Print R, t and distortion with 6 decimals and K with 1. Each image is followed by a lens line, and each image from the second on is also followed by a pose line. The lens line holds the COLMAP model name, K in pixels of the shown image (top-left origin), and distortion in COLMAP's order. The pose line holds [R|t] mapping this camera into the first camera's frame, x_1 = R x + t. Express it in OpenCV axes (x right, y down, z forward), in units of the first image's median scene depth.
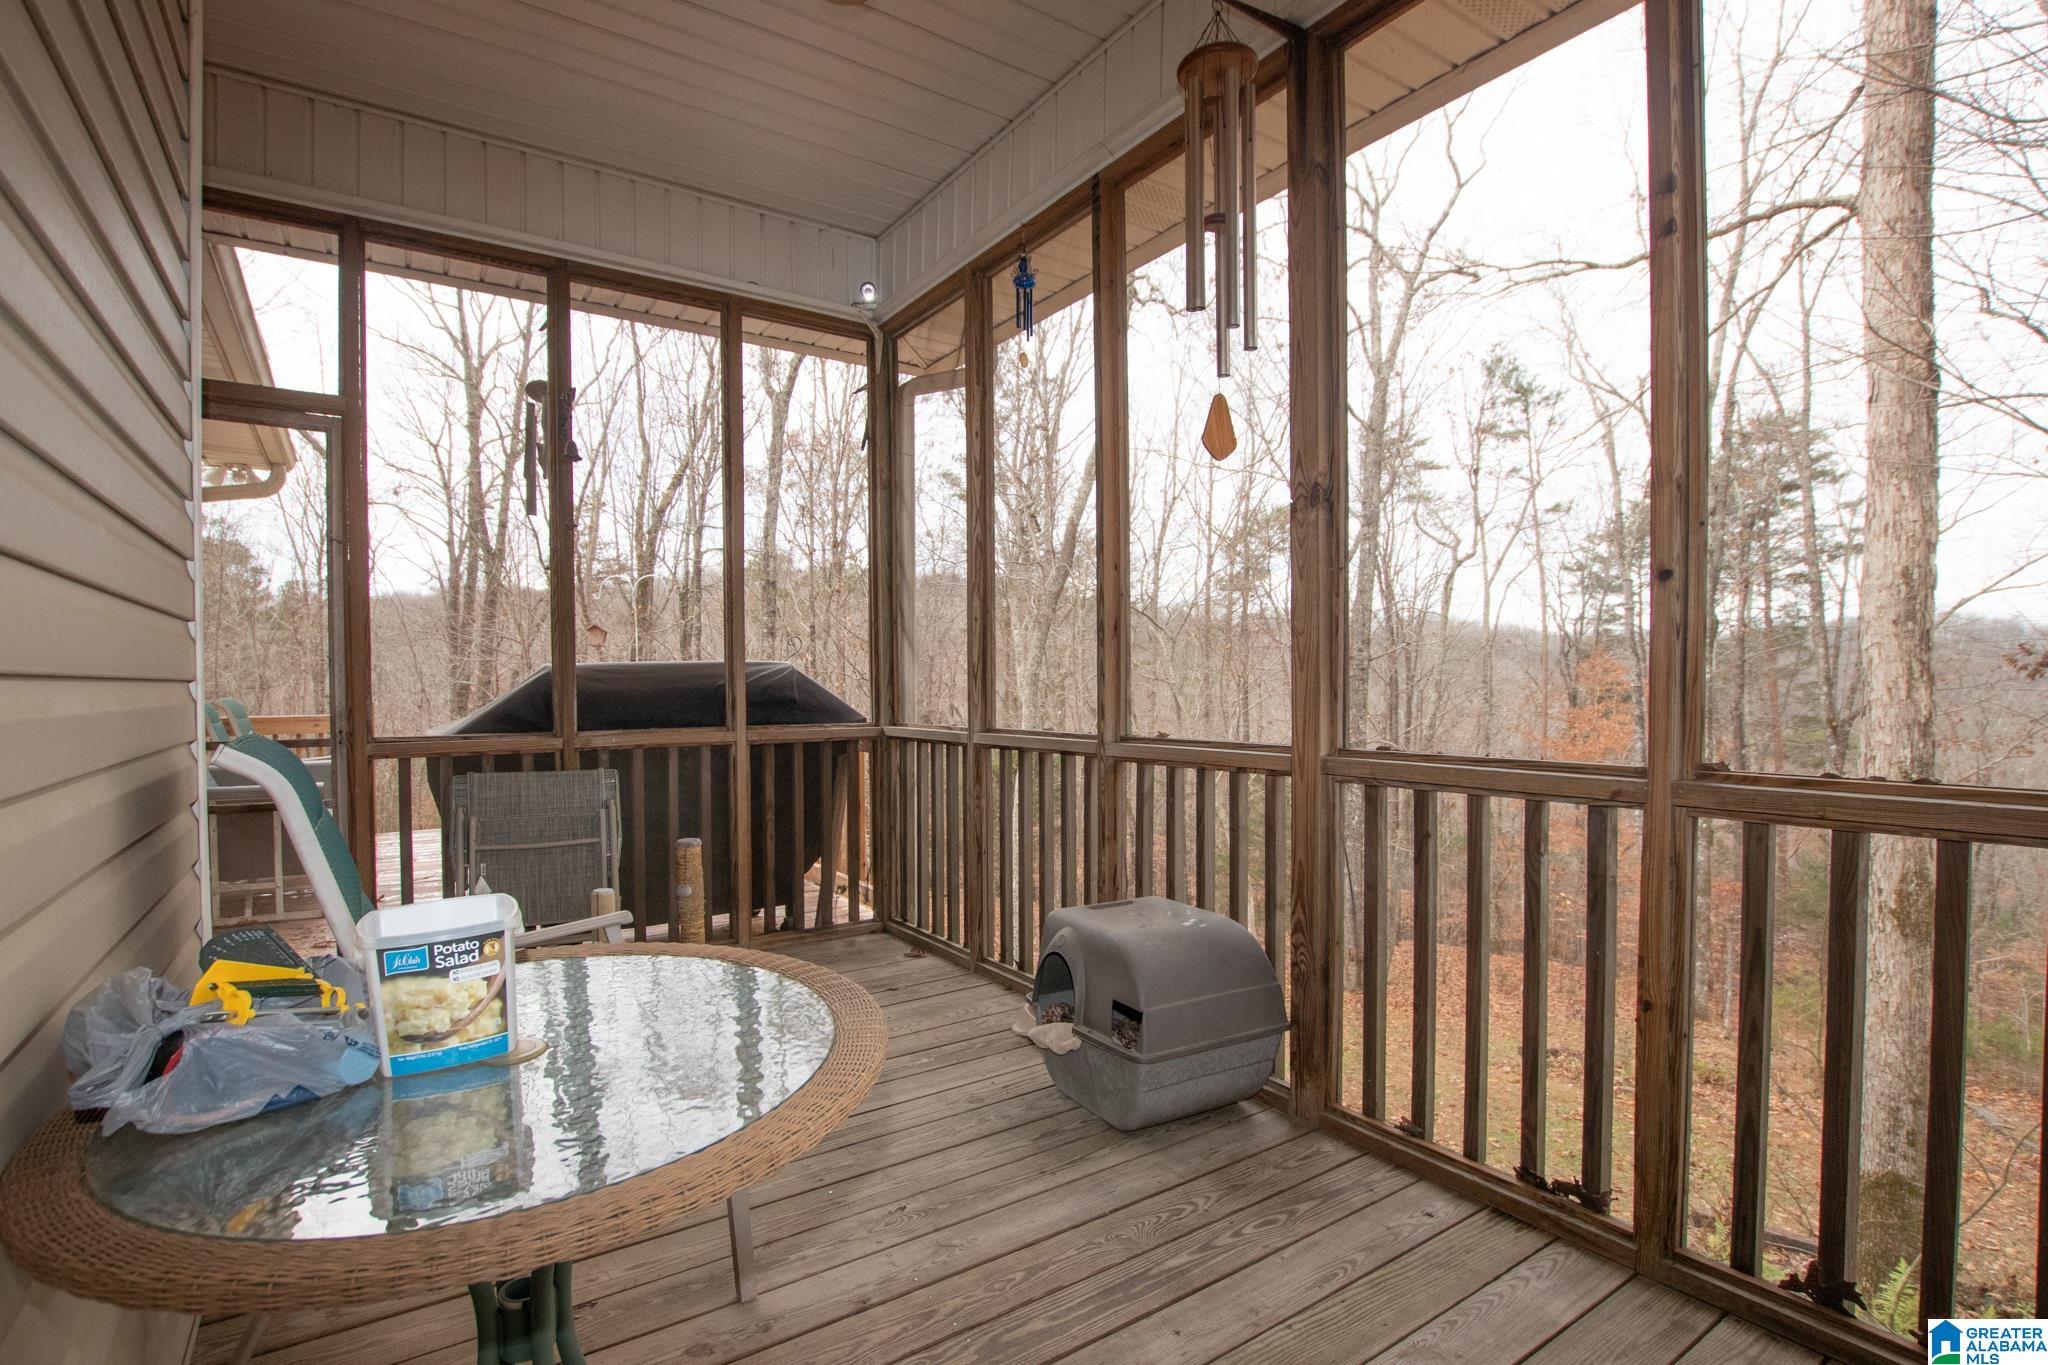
lens RADIAL K [[987.8, 0, 1012.7], [0, 987.8, 696.9], [0, 0, 1]] dist [-0.030485, 0.000195]
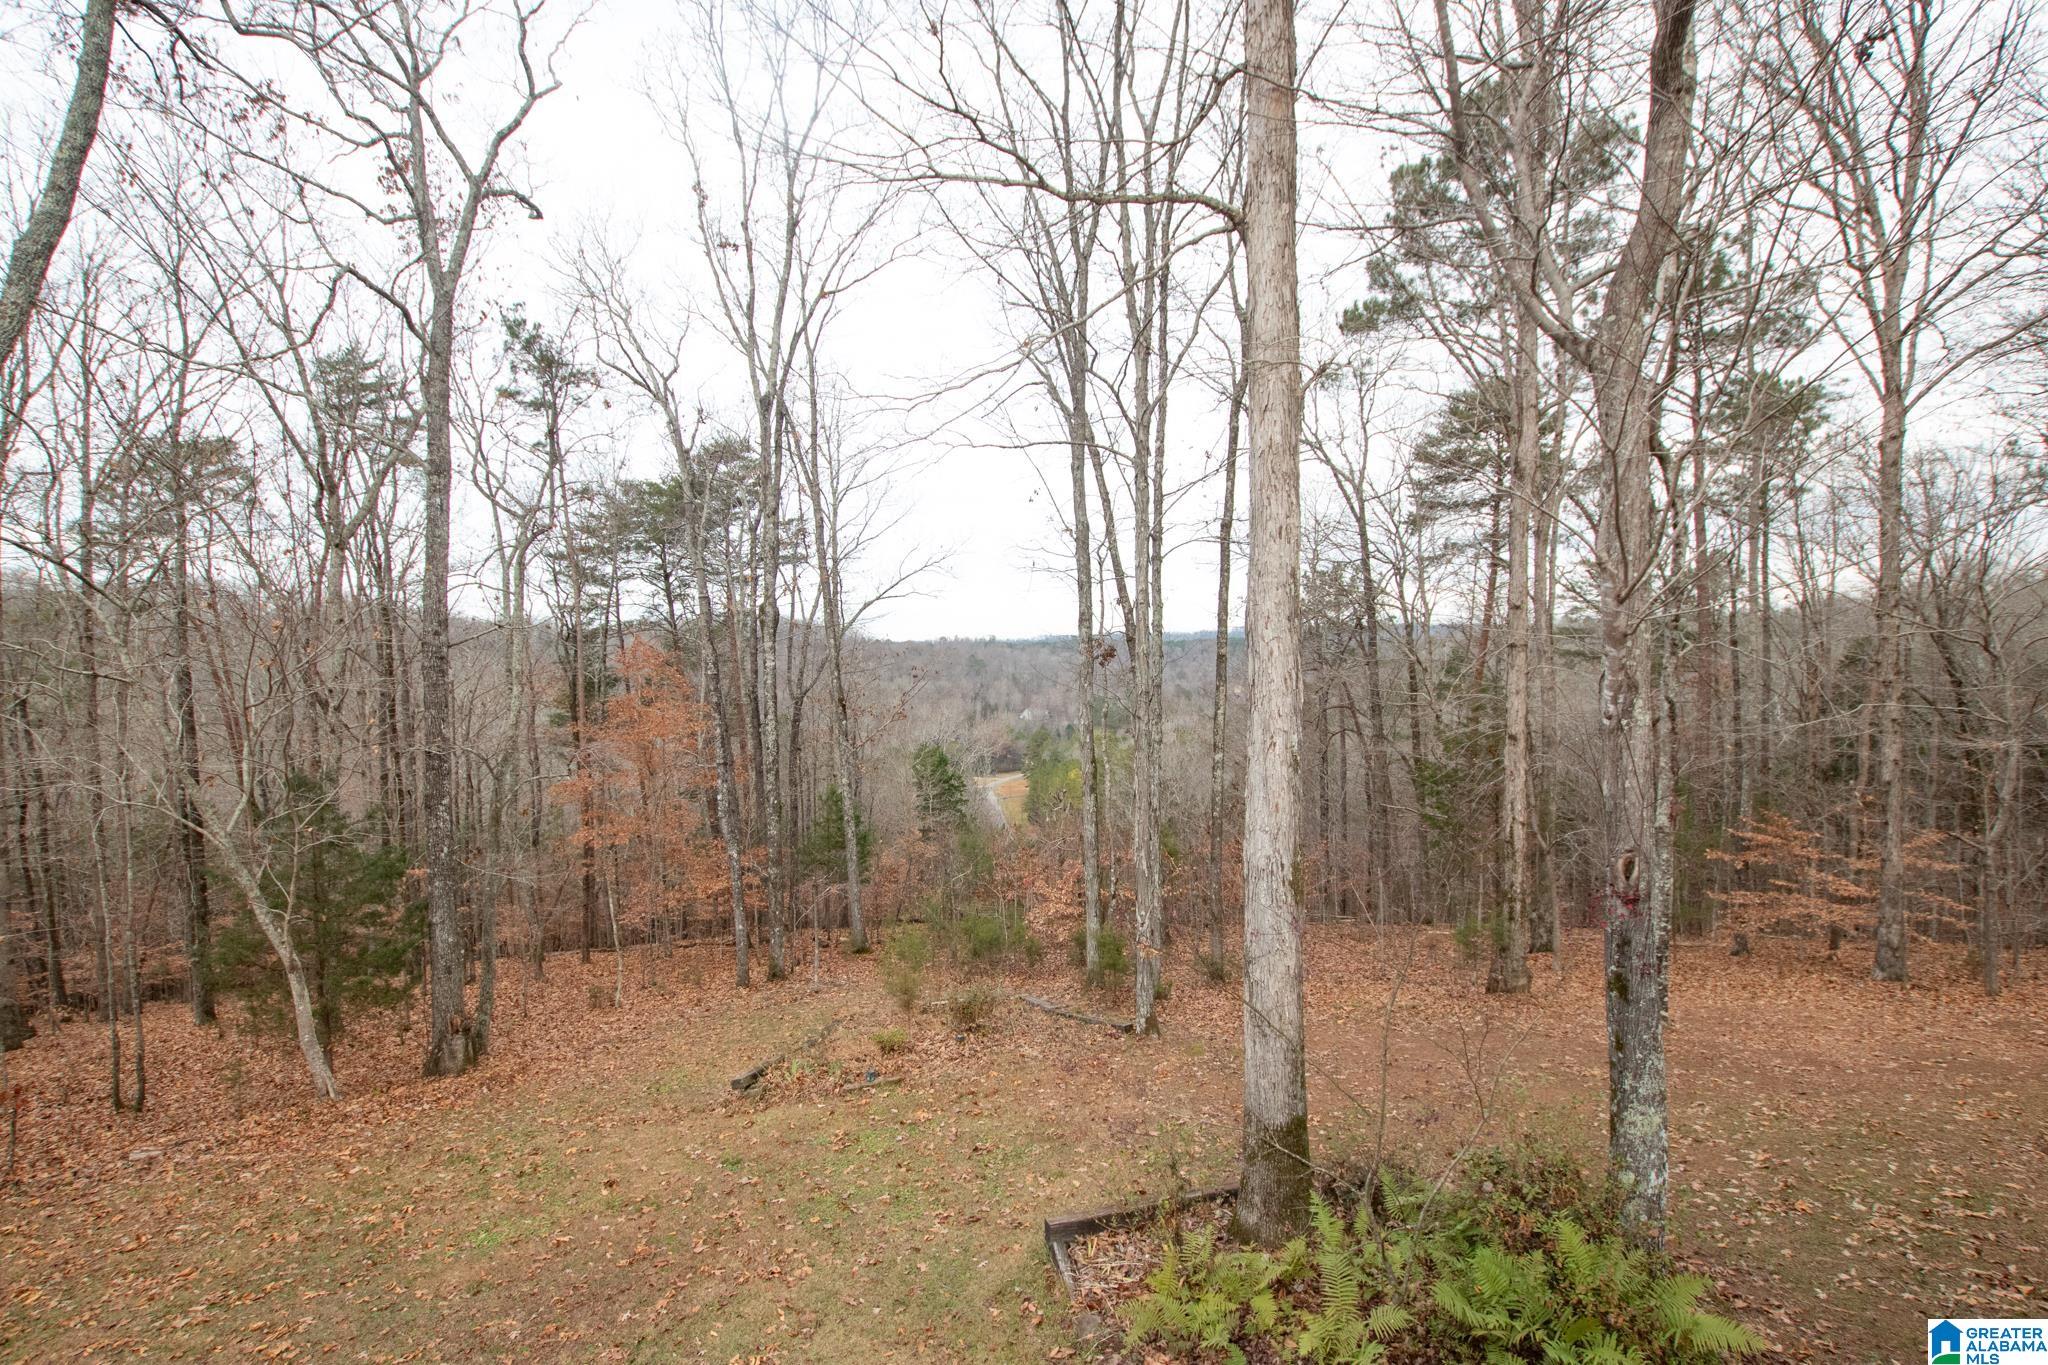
lens RADIAL K [[947.3, 0, 1013.4], [0, 947.3, 703.7], [0, 0, 1]] dist [-0.030952, 0.003845]
pose [[0.512527, -0.040075, 0.857735, -0.033078], [0.020659, 0.999197, 0.034340, -0.005062], [-0.858422, 0.000120, 0.512943, 0.145197]]
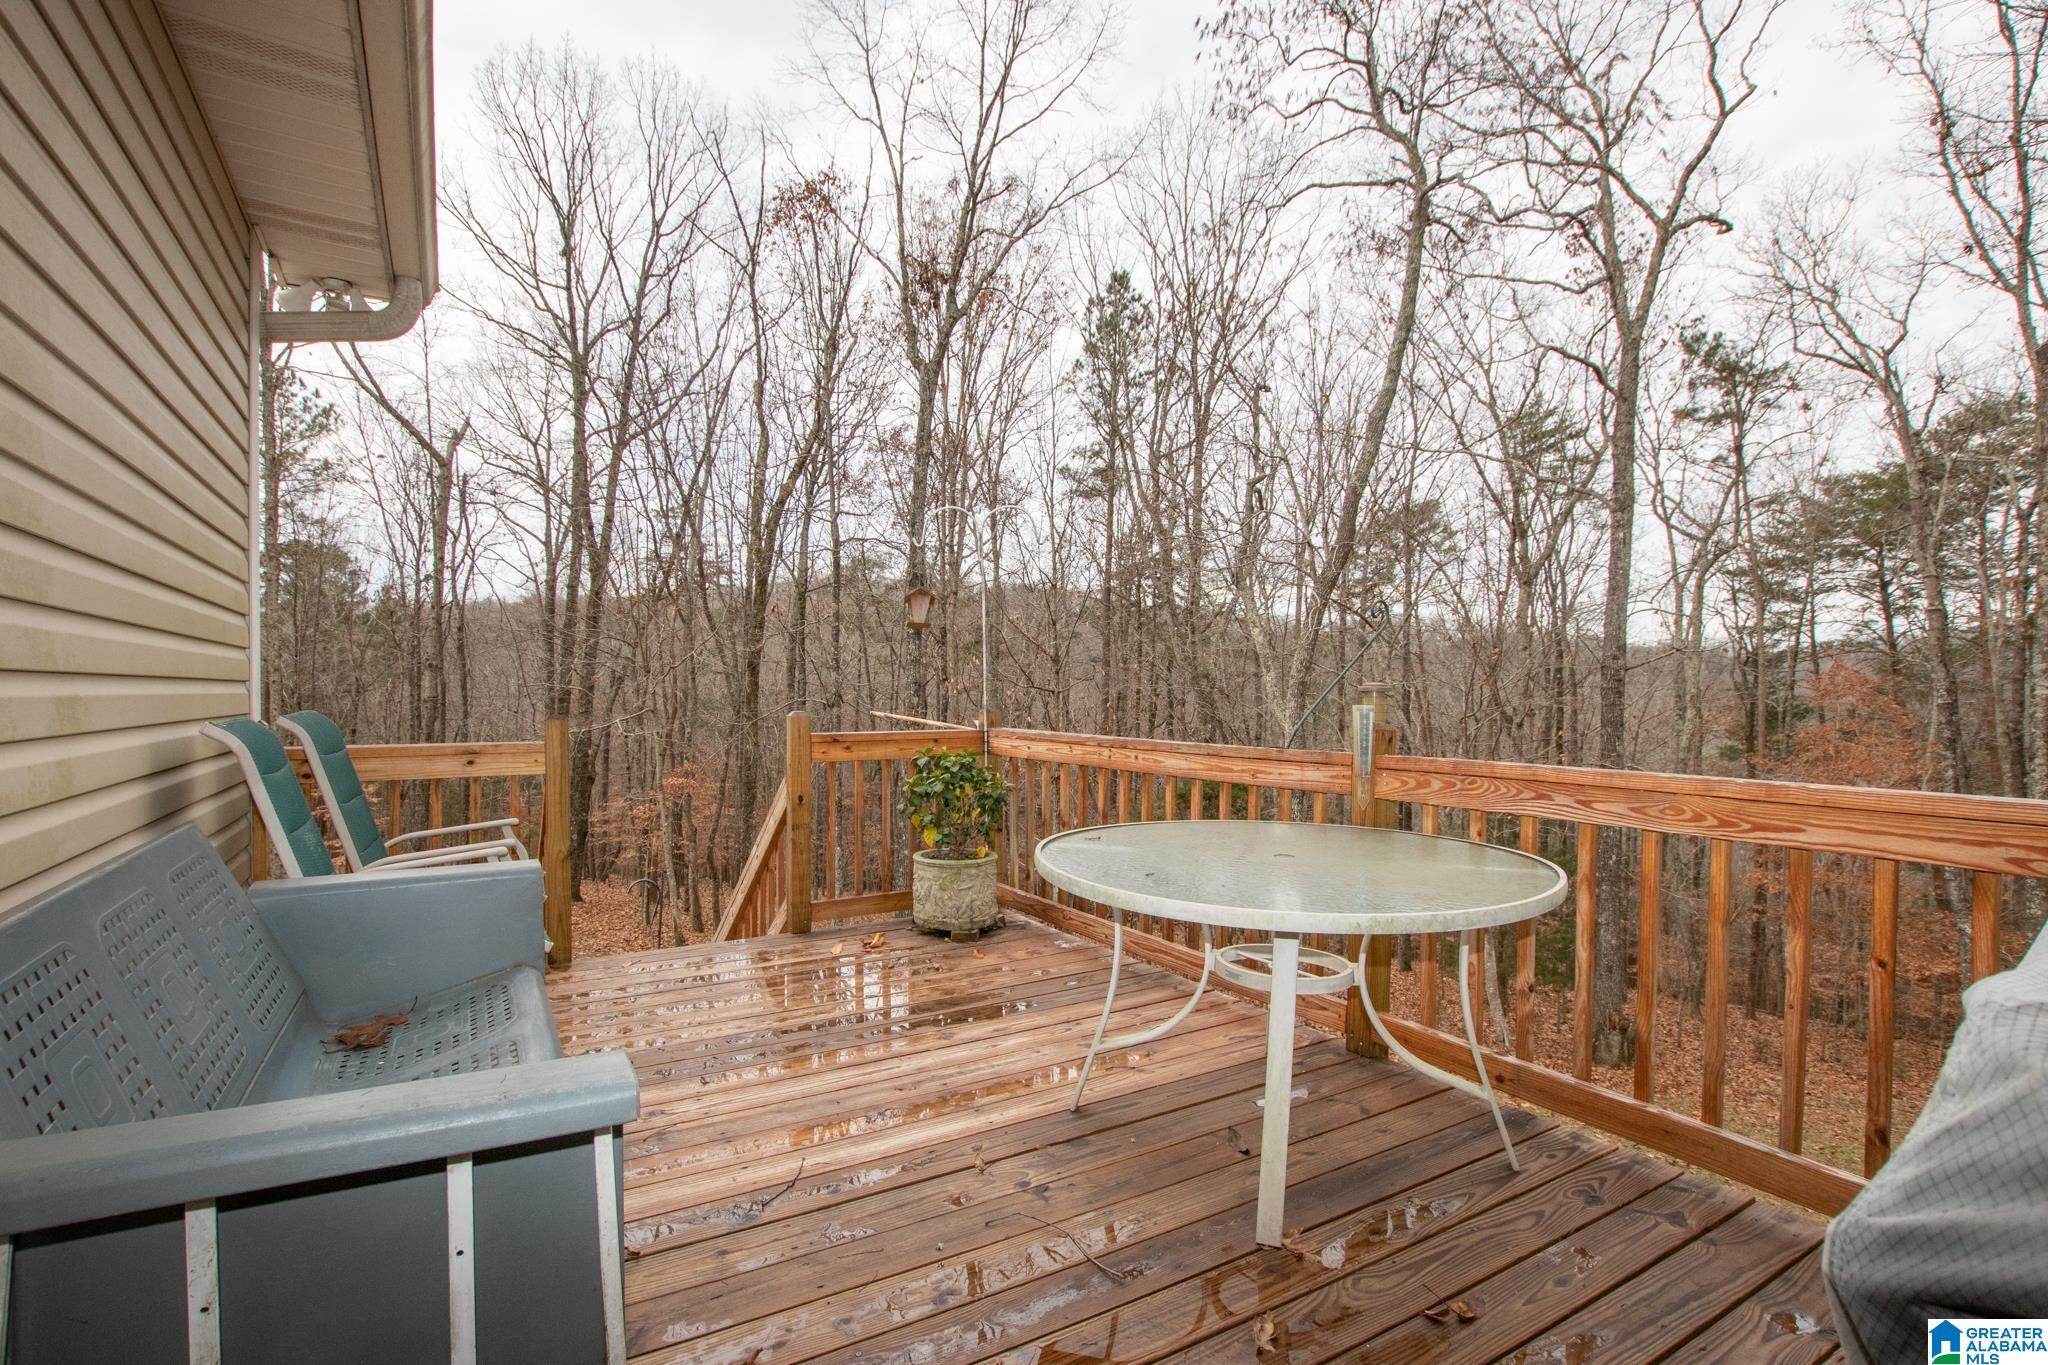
lens RADIAL K [[972.8, 0, 1013.2], [0, 972.8, 703.5], [0, 0, 1]] dist [-0.028088, 0.001019]
pose [[0.998181, 0.009151, -0.059588, -0.073037], [-0.009340, 0.999952, -0.002884, -0.000454], [0.059559, 0.003435, 0.998219, 0.092220]]
